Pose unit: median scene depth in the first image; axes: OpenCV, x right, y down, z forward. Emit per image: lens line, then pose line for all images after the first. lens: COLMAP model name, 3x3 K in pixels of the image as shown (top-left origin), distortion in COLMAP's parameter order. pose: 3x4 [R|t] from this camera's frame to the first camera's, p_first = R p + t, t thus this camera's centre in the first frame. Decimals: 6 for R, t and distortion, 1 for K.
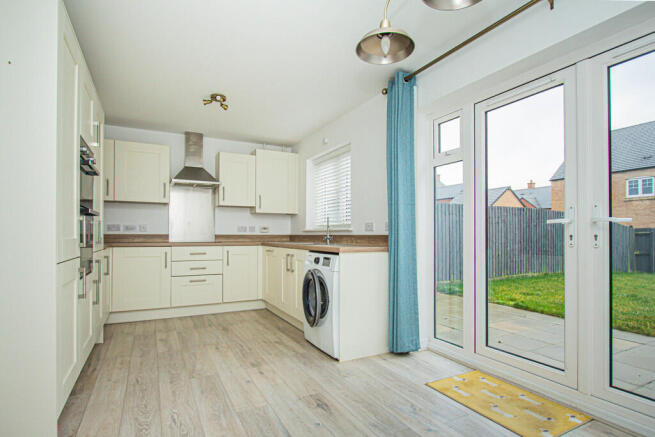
lens RADIAL K [[341.5, 0, 328.1], [0, 341.5, 231.5], [0, 0, 1]] dist [0.002522, 0.000652]
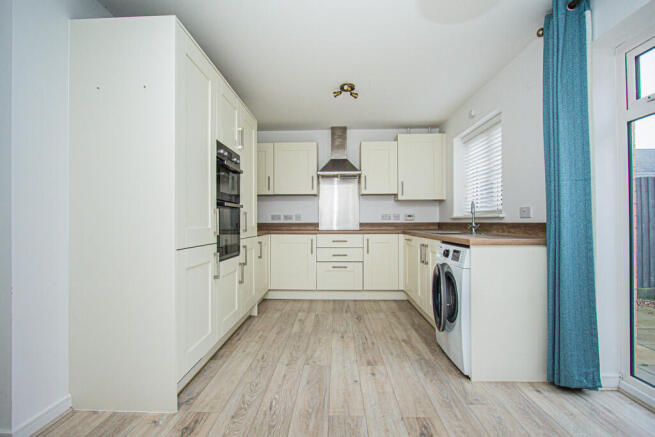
lens RADIAL K [[326.0, 0, 327.5], [0, 326.0, 218.5], [0, 0, 1]] dist [-0.002904, -0.000819]
pose [[0.869492, -0.010713, -0.493831, 0.105077], [0.010233, 0.999941, -0.003675, -0.001639], [0.493841, -0.001858, 0.869550, 0.141719]]
